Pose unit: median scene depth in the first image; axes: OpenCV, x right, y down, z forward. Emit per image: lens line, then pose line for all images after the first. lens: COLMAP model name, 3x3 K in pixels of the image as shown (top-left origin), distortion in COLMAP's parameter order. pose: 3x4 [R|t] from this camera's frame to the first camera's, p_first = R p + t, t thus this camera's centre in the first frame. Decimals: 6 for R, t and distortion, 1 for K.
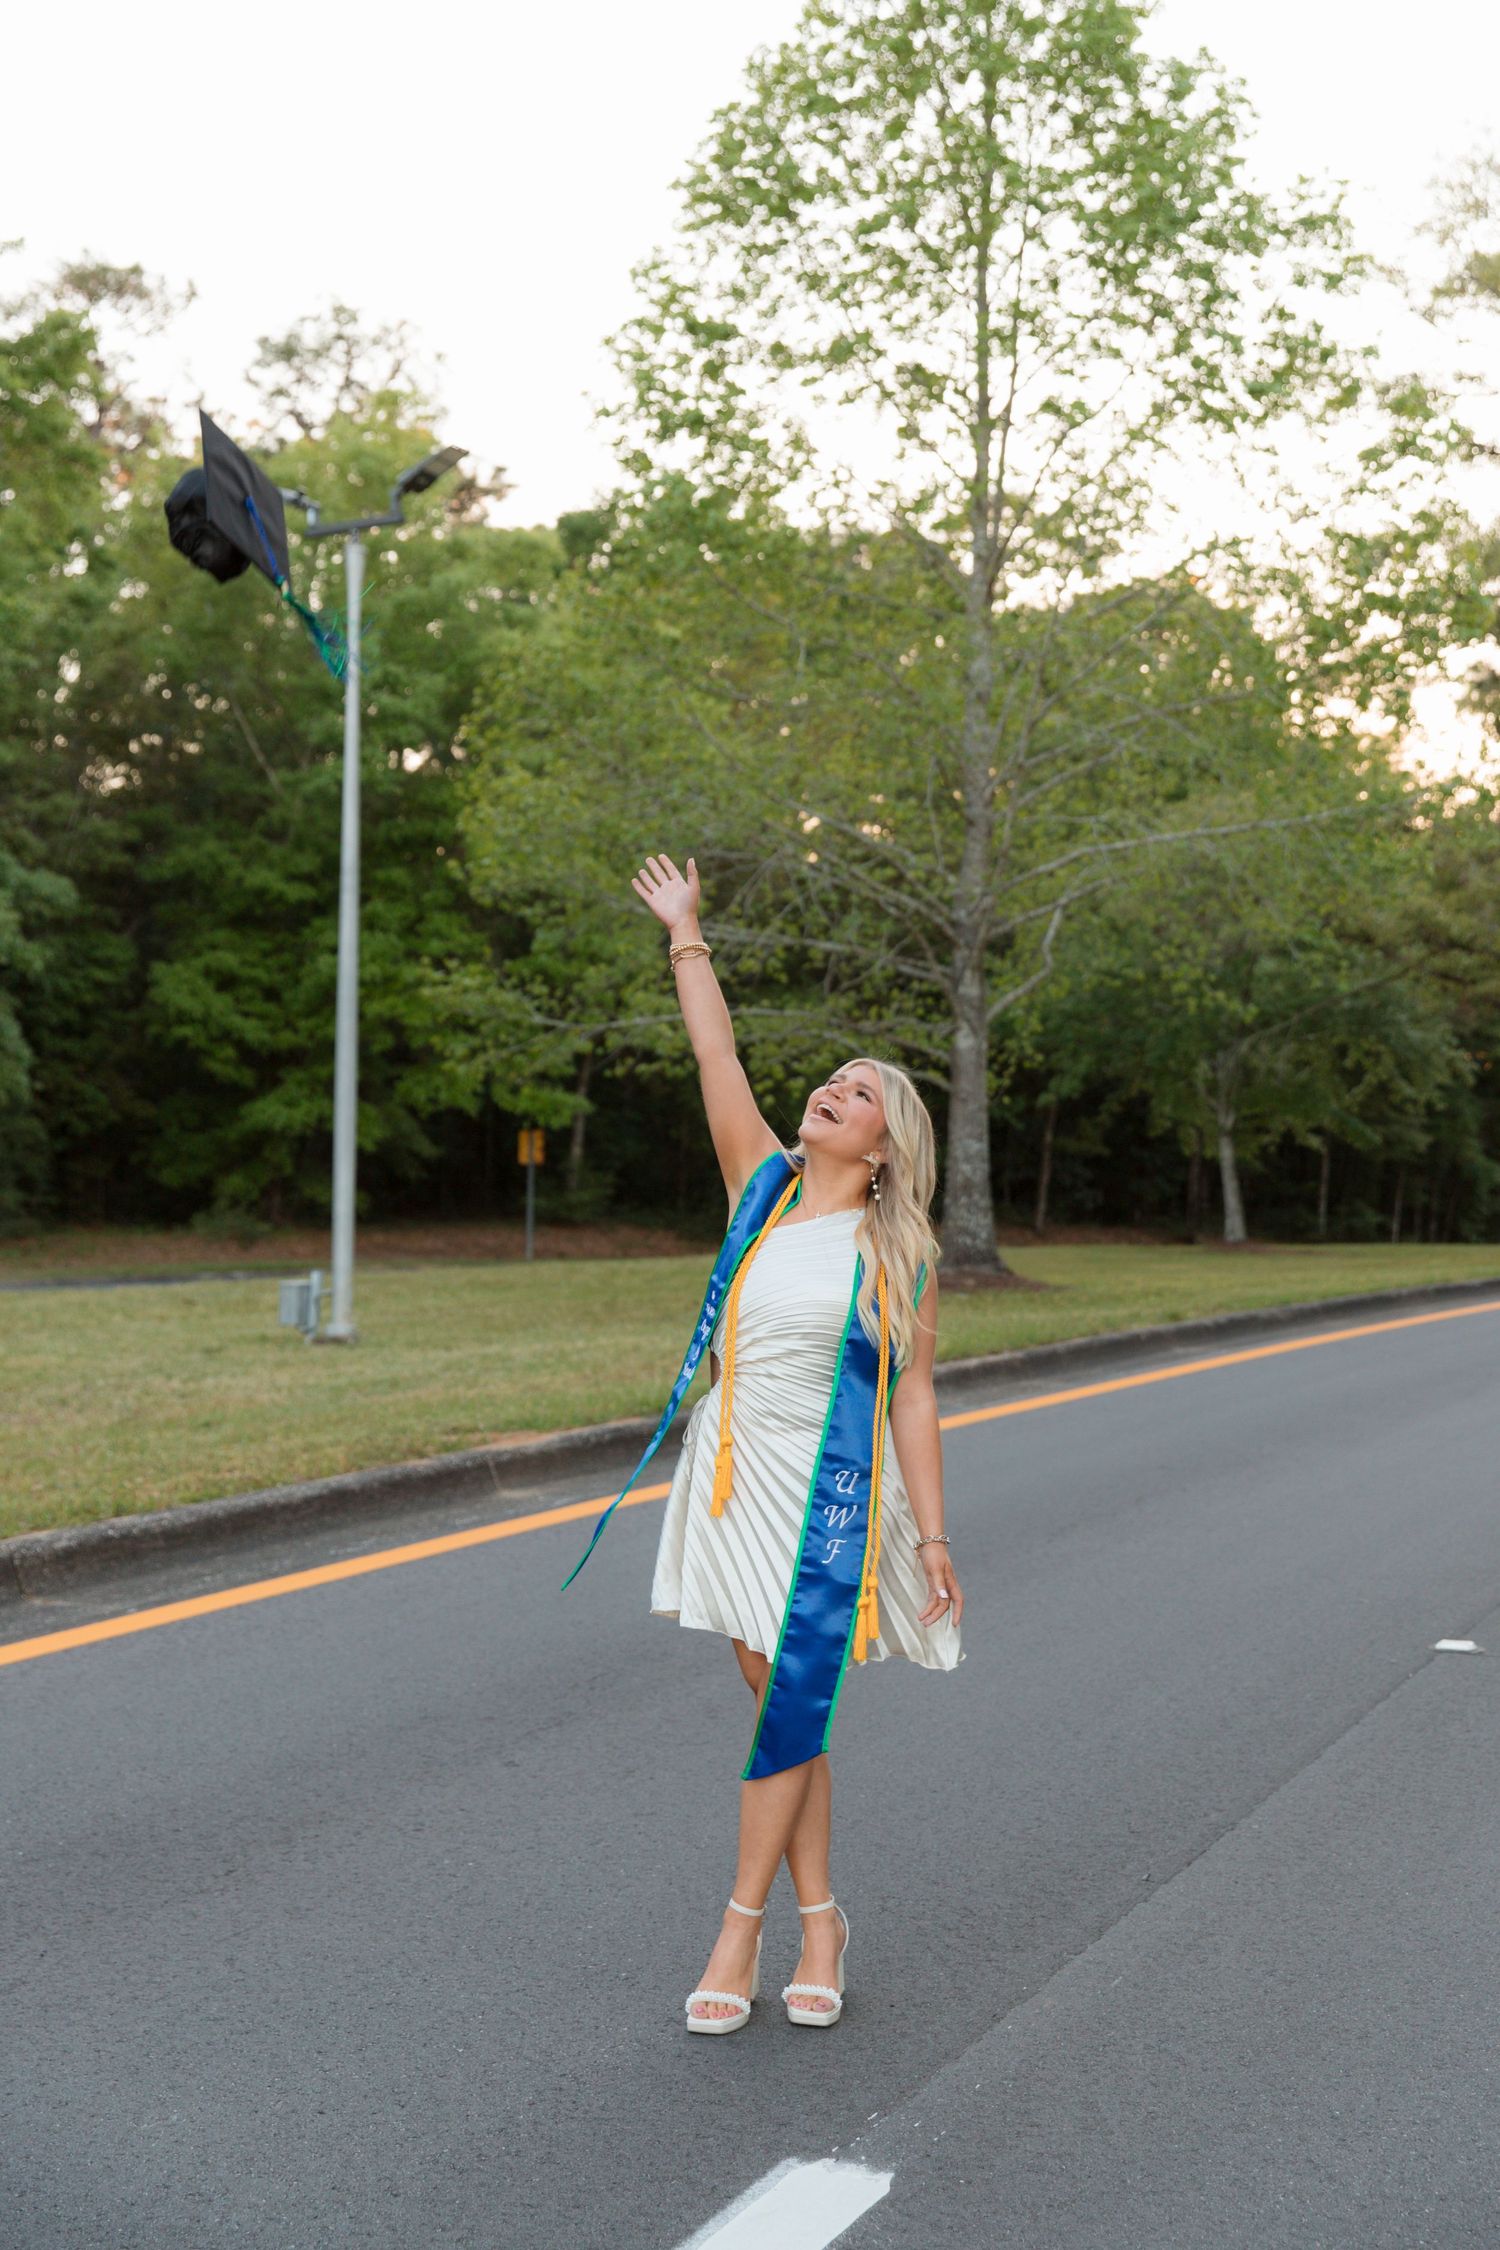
lens RADIAL K [[3060.7, 0, 758.3], [0, 3060.7, 1041.7], [0, 0, 1]] dist [0.002711, 0.014333]
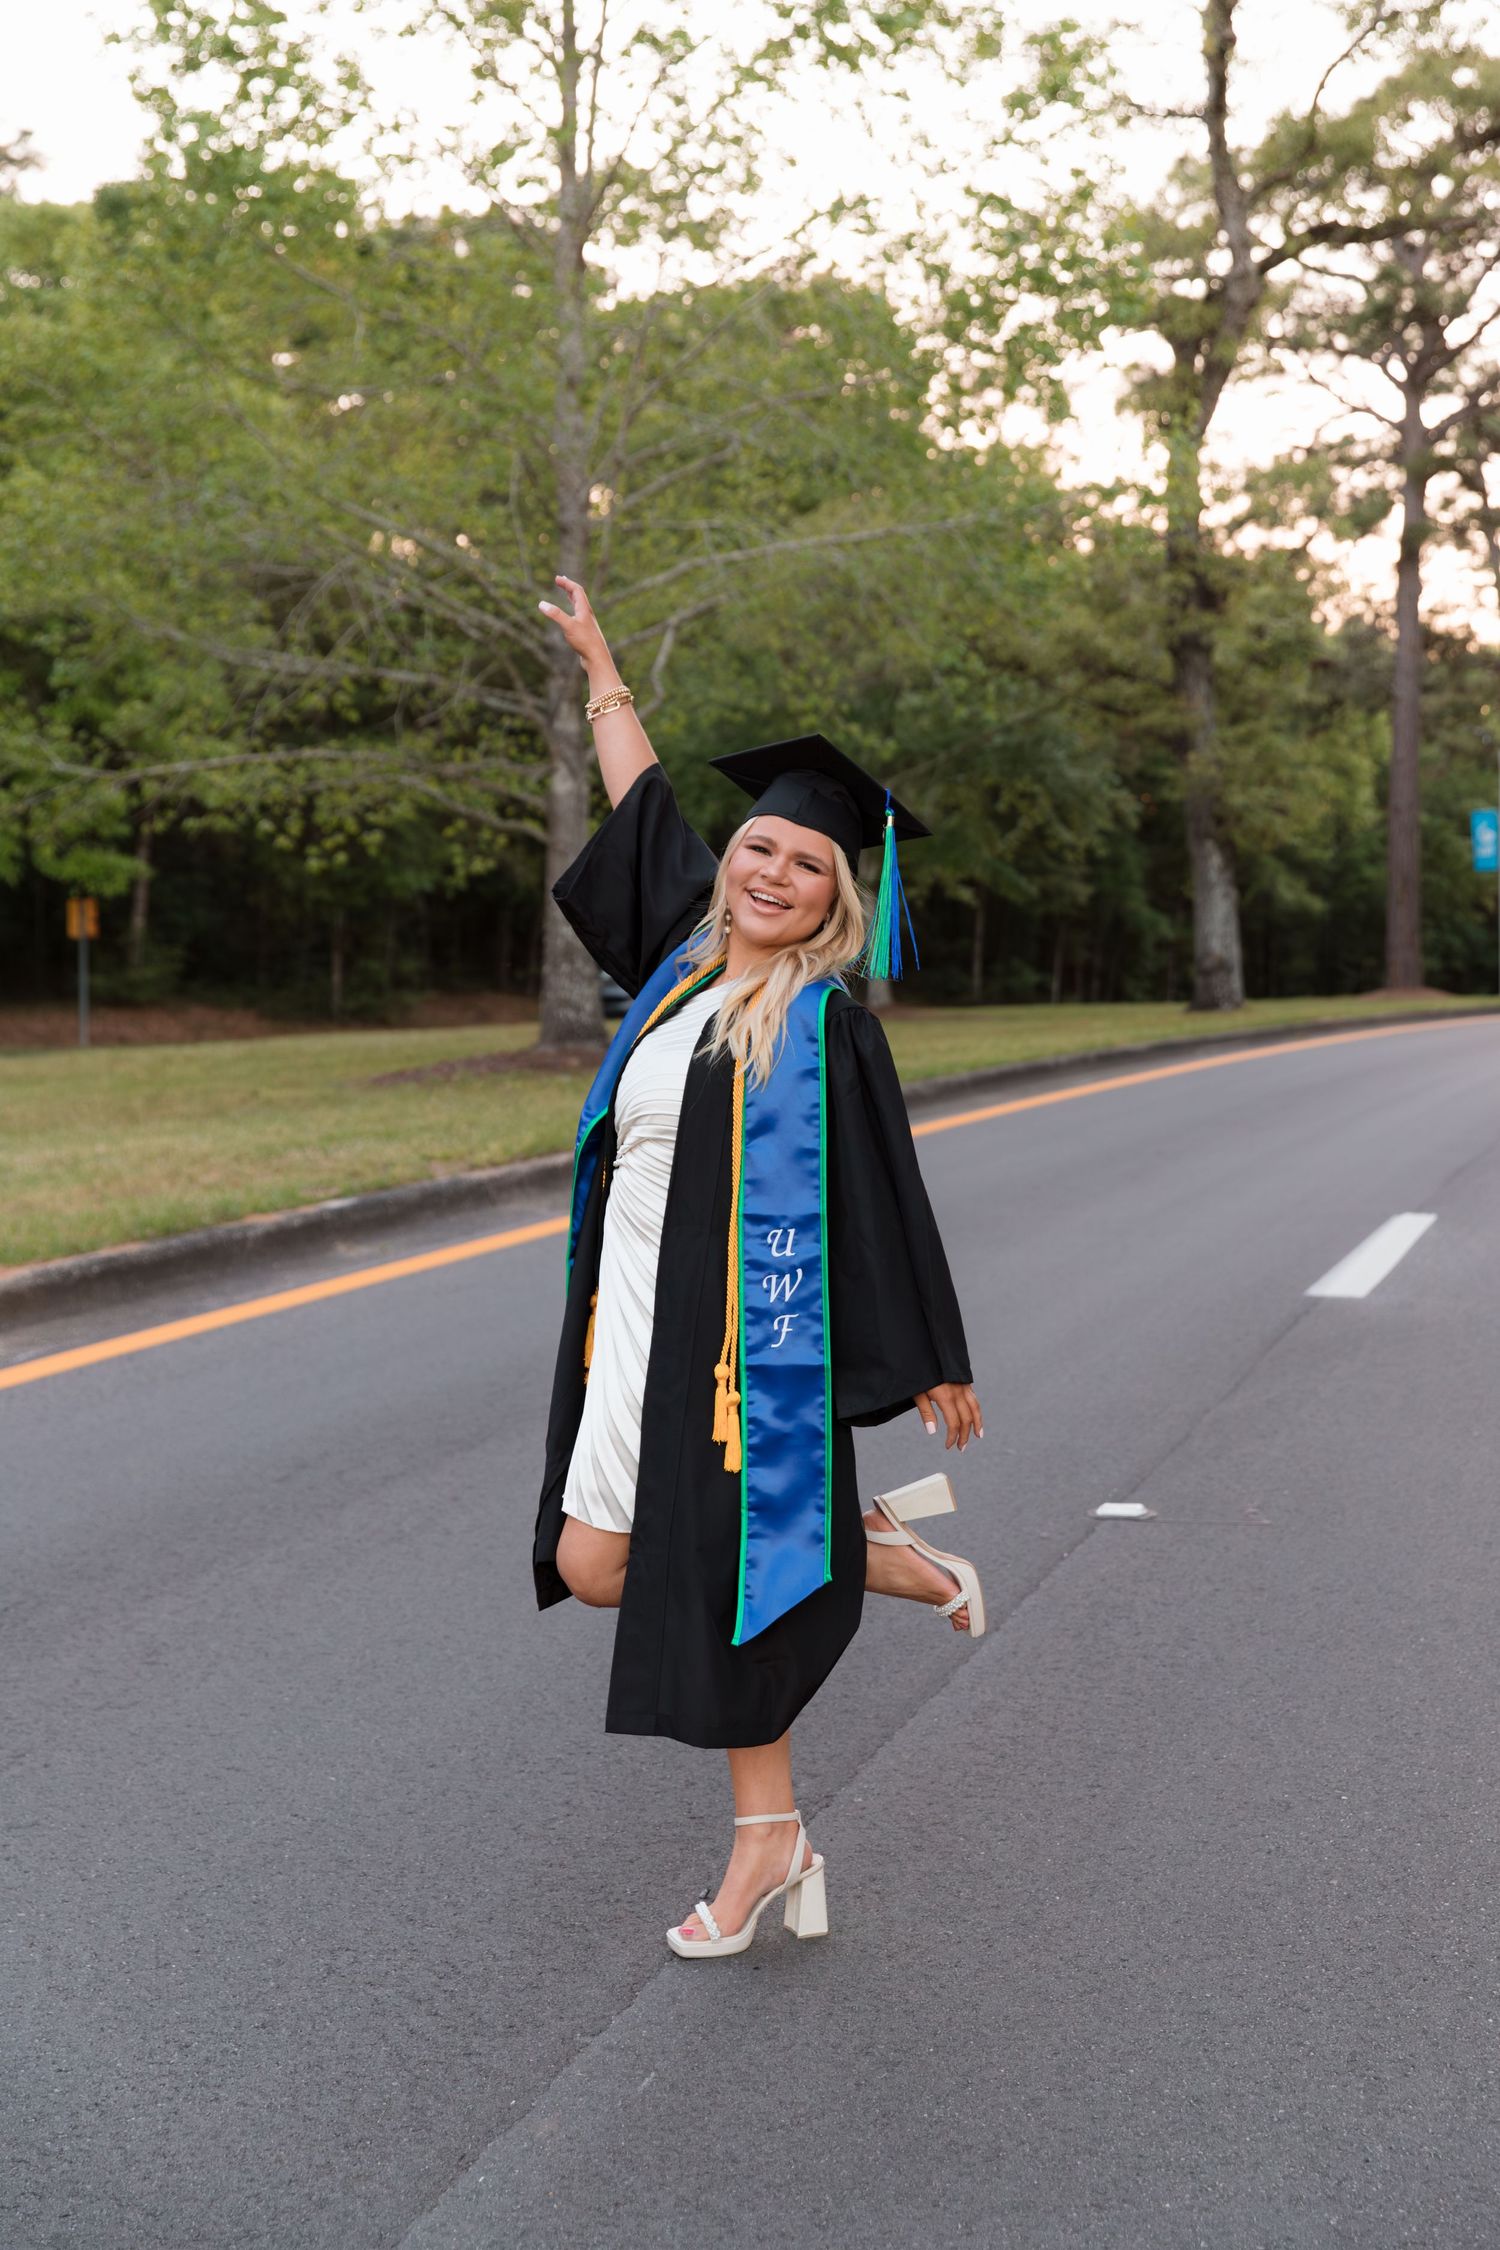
lens RADIAL K [[3312.3, 0, 813.5], [0, 3312.3, 1042.2], [0, 0, 1]] dist [0.013525, -0.009709]
pose [[0.991116, -0.025297, 0.130570, 0.013027], [0.015570, 0.997063, 0.074984, 0.003186], [-0.132083, -0.072285, 0.988599, 0.055836]]
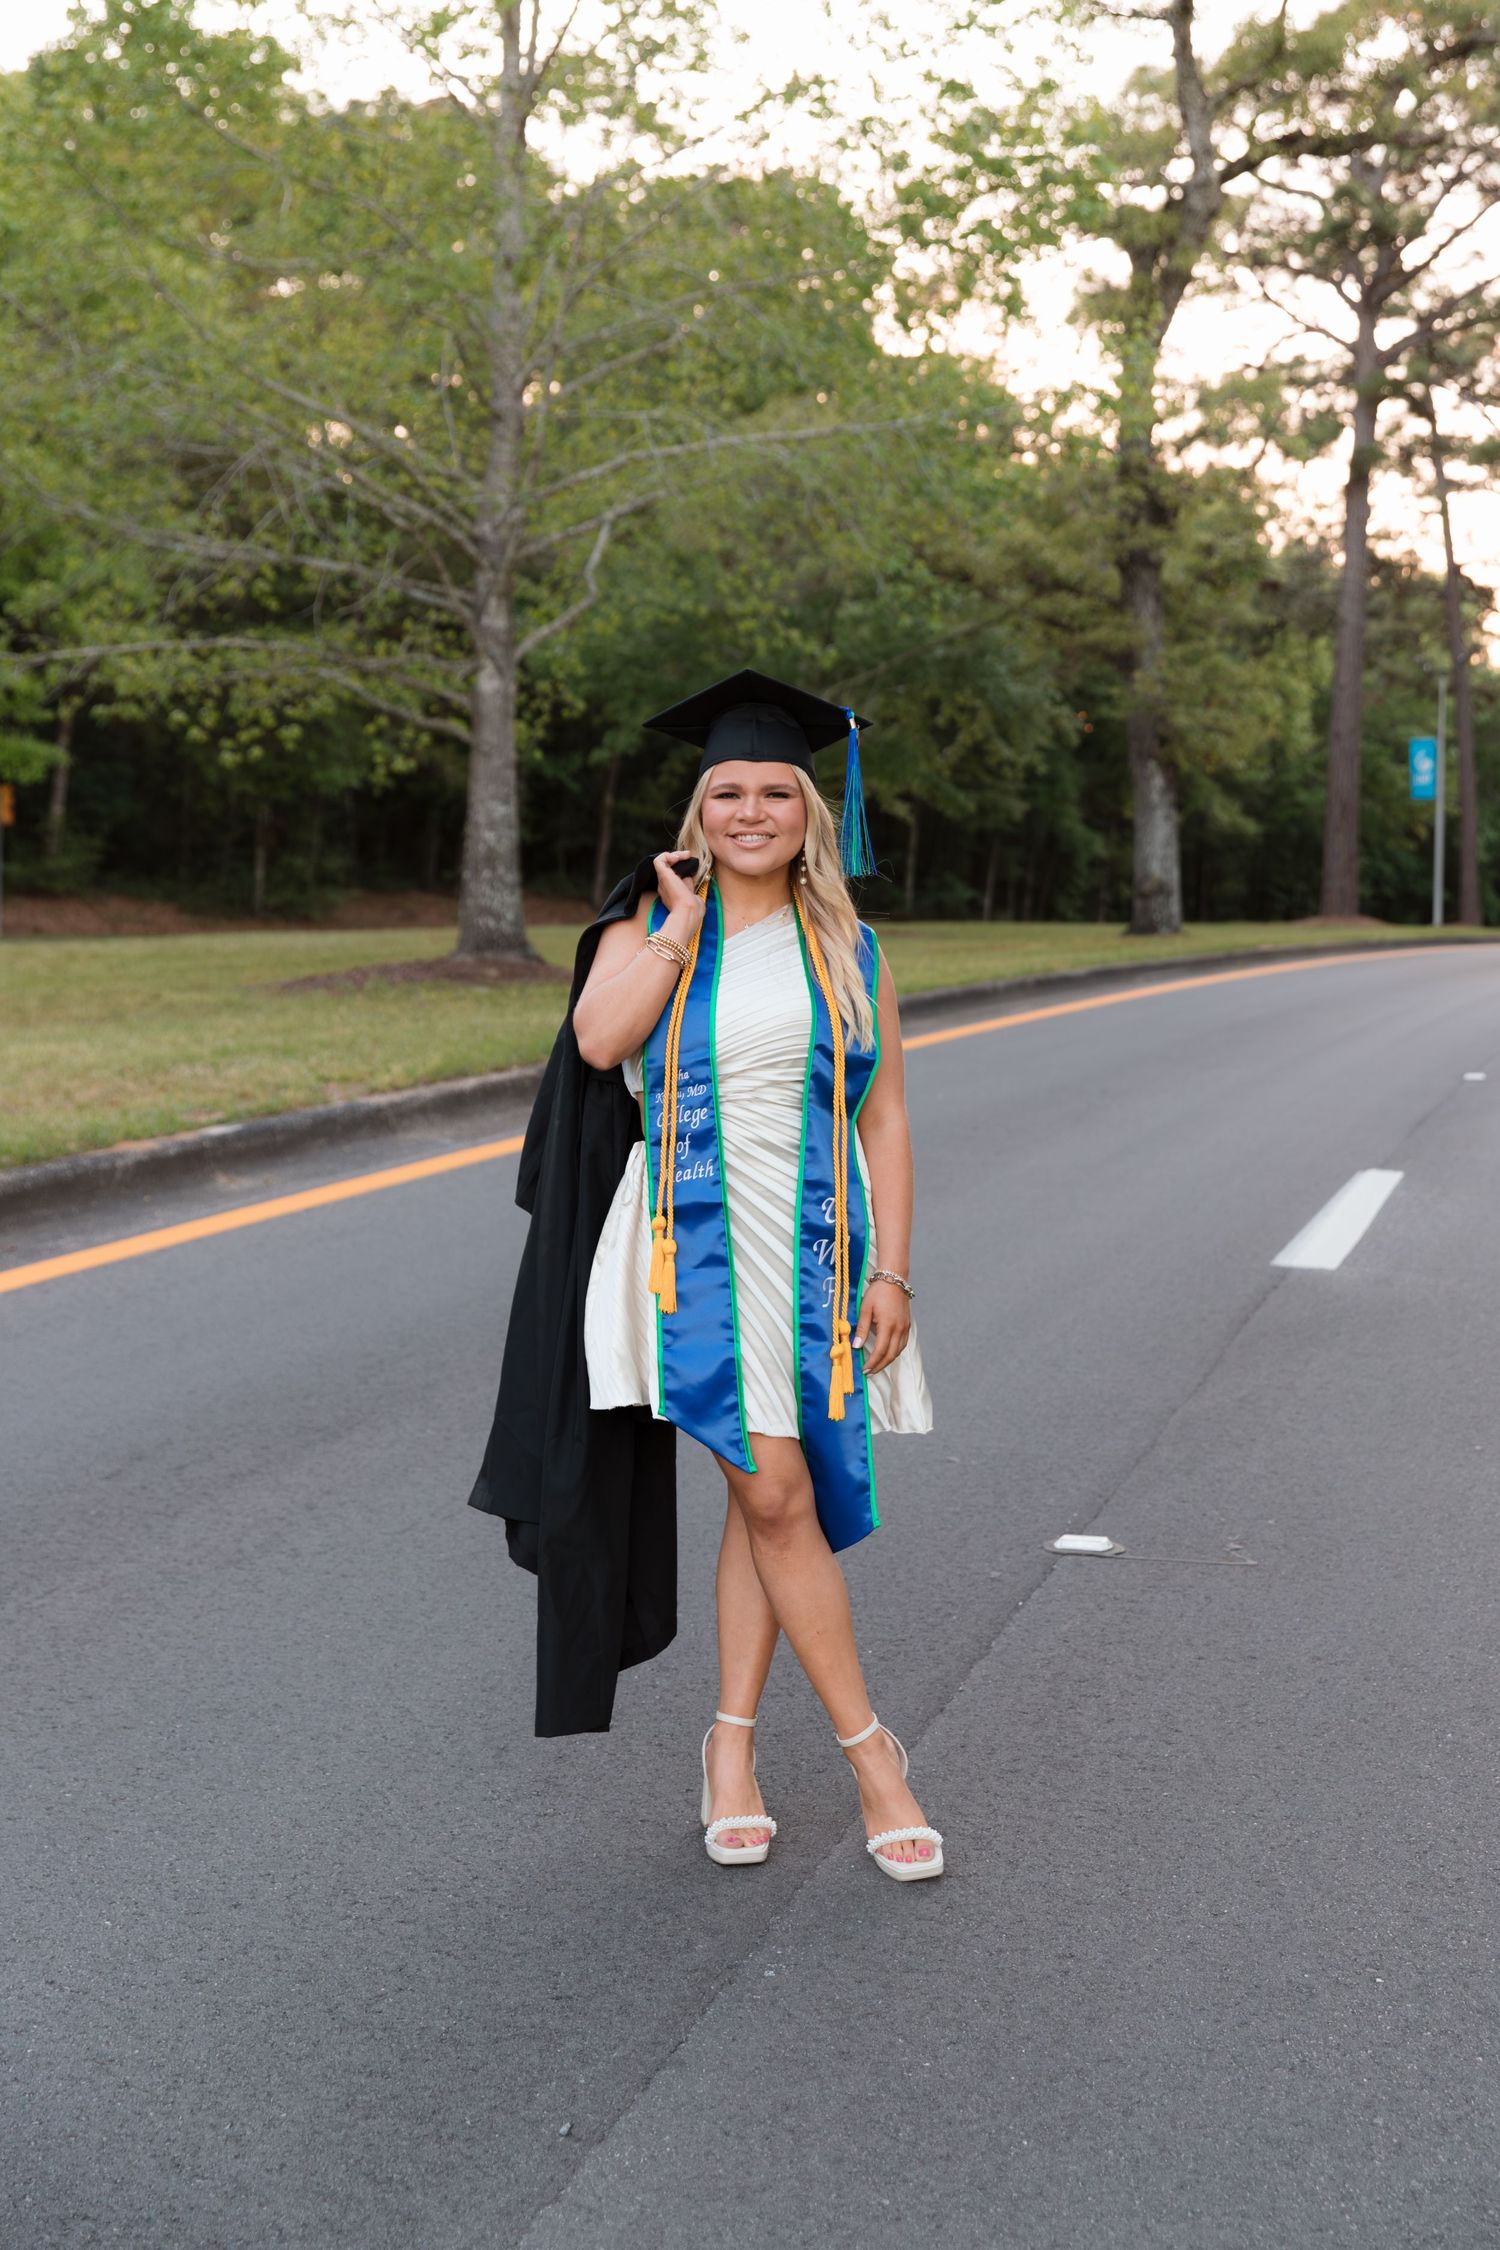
lens RADIAL K [[3260.7, 0, 845.3], [0, 3260.7, 1014.6], [0, 0, 1]] dist [0.008530, 0.018657]
pose [[0.986869, -0.000185, 0.161525, 0.019214], [-0.015433, 0.995316, 0.095436, 0.003320], [-0.160786, -0.096675, 0.982243, 0.101794]]
